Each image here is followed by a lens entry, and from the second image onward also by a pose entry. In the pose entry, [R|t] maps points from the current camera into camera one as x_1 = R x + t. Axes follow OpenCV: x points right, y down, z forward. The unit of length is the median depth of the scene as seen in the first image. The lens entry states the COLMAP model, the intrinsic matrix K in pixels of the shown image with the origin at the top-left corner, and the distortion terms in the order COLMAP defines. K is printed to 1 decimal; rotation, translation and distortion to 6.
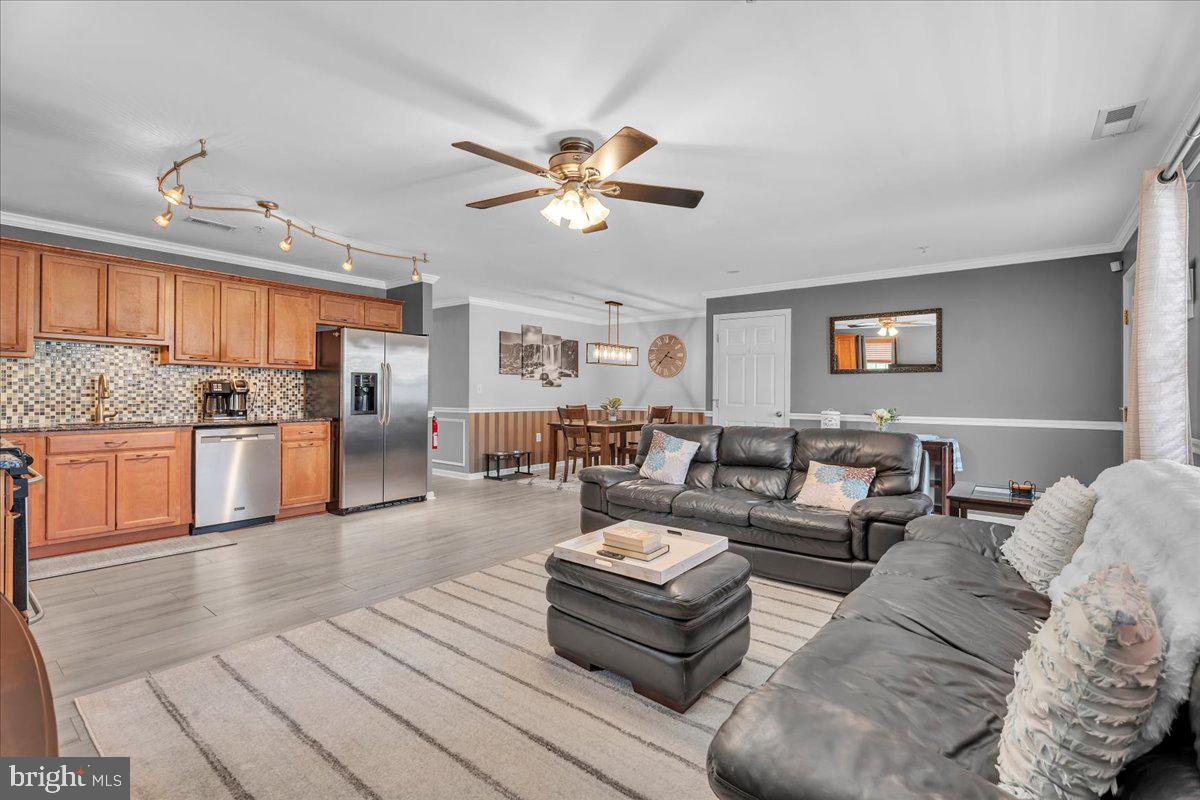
lens RADIAL K [[535.1, 0, 599.4], [0, 535.1, 392.6], [0, 0, 1]] dist [0.002172, -0.000869]
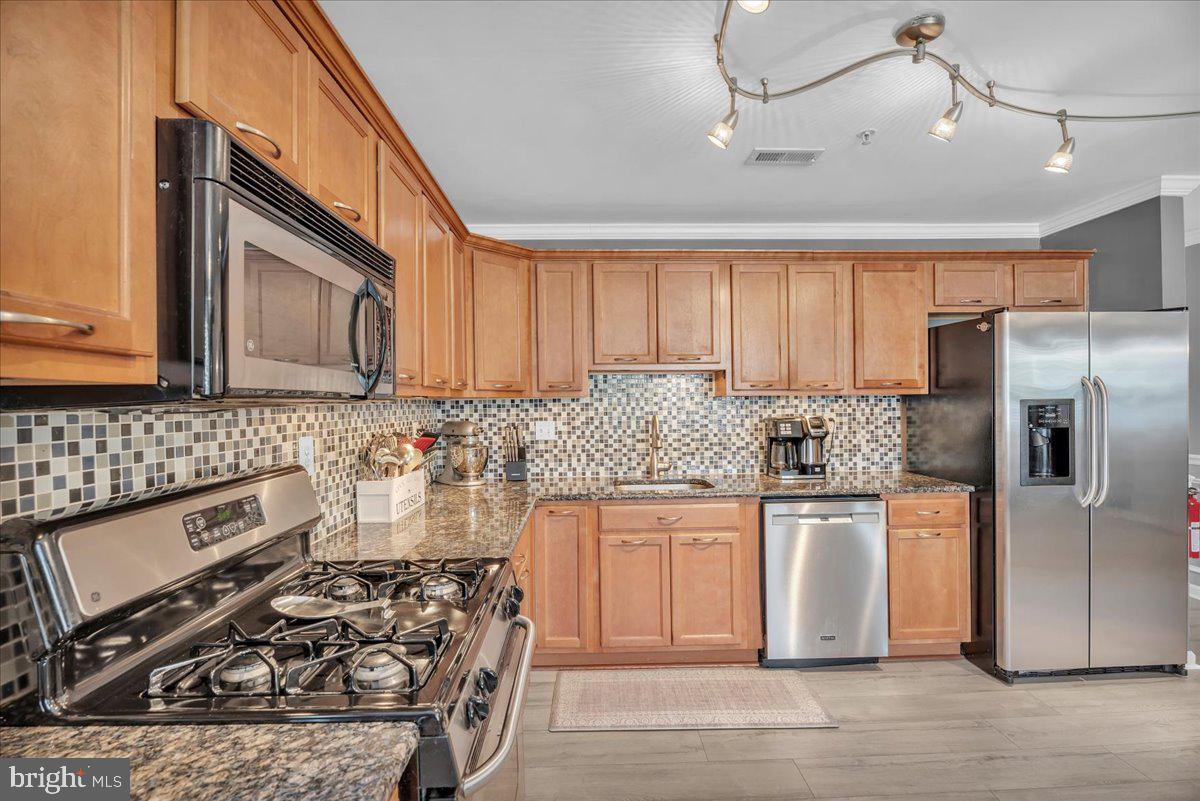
lens RADIAL K [[552.2, 0, 605.3], [0, 552.2, 402.8], [0, 0, 1]] dist [0.001891, 0.000155]
pose [[0.649215, -0.014454, -0.760468, -0.313769], [0.019223, 0.999812, -0.002592, -0.040135], [0.760362, -0.012936, 0.649370, 0.362610]]
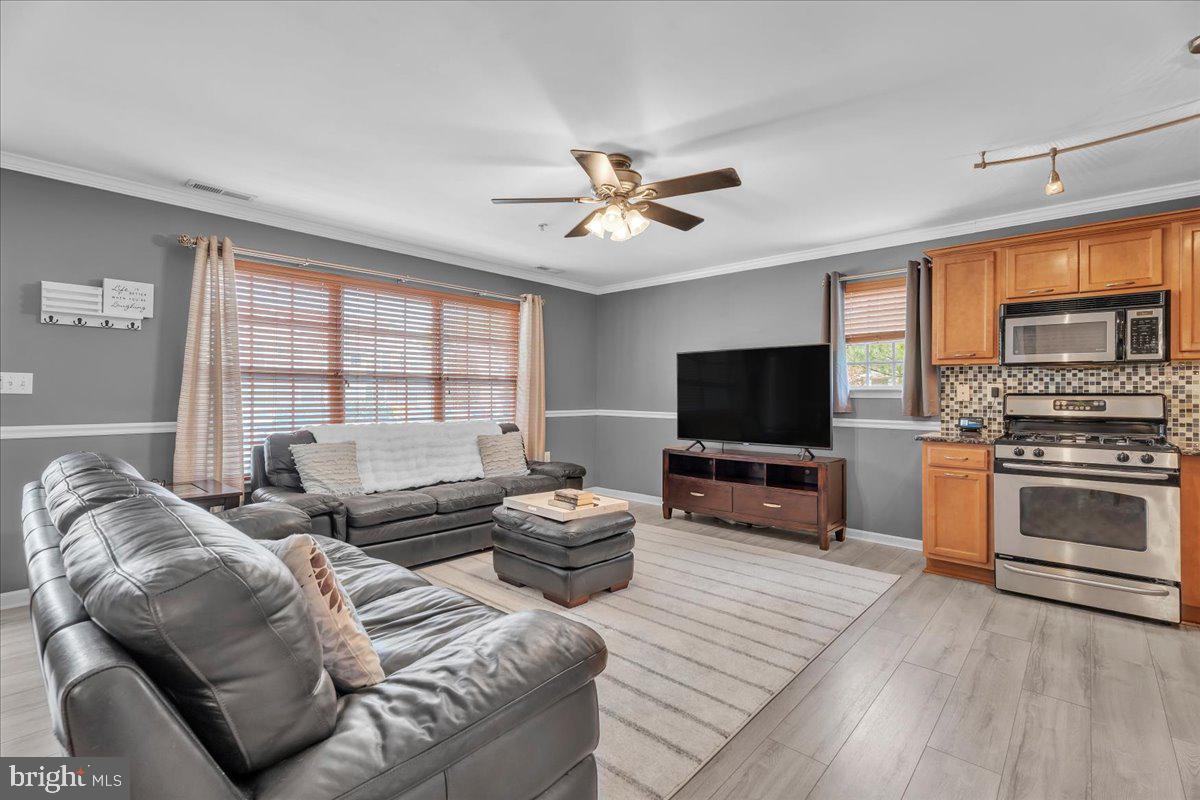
lens RADIAL K [[532.5, 0, 596.6], [0, 532.5, 396.6], [0, 0, 1]] dist [0.001458, -0.000475]
pose [[-0.997451, -0.014993, 0.069763, -0.043136], [-0.014864, 0.999887, 0.002375, 0.000938], [-0.069791, 0.001332, -0.997561, 1.084355]]
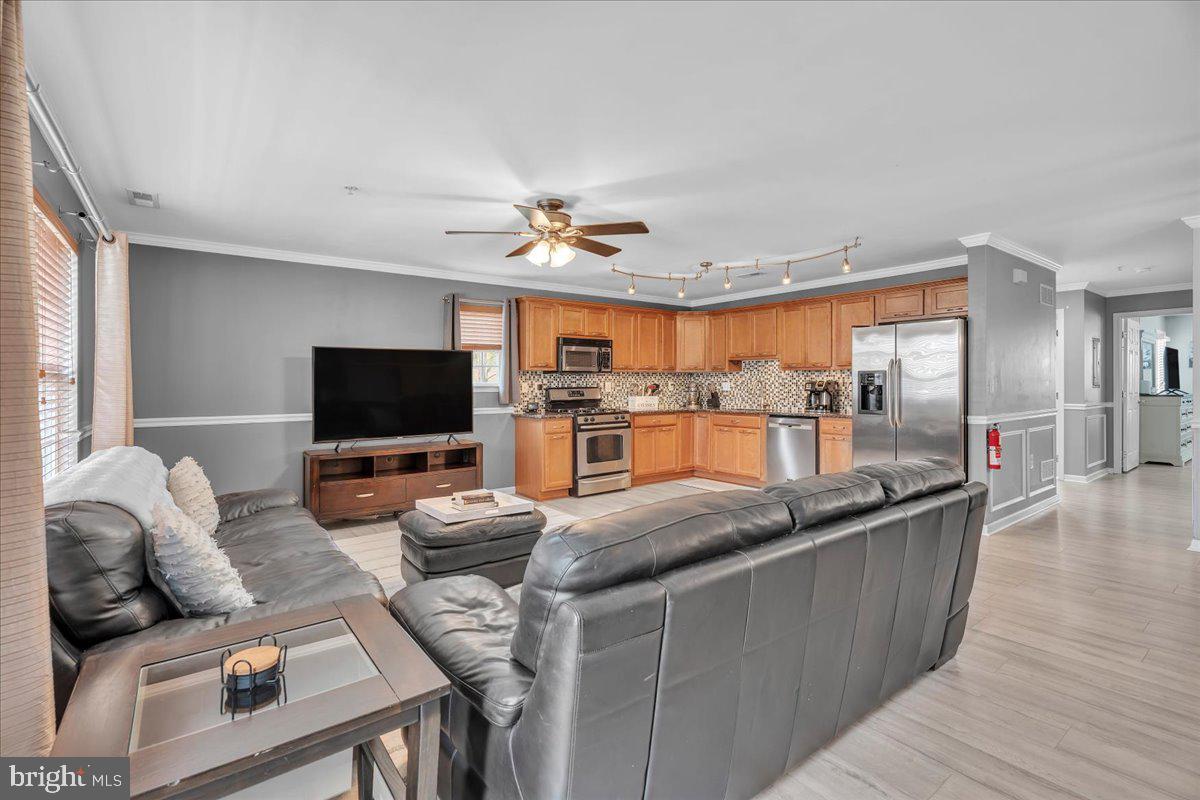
lens RADIAL K [[539.9, 0, 598.8], [0, 539.9, 387.2], [0, 0, 1]] dist [-0.000469, -0.000166]
pose [[-0.249998, -0.000154, -0.968246, 0.620282], [0.005466, 0.999984, -0.001570, -0.008449], [0.968231, -0.005685, -0.249993, 0.758515]]
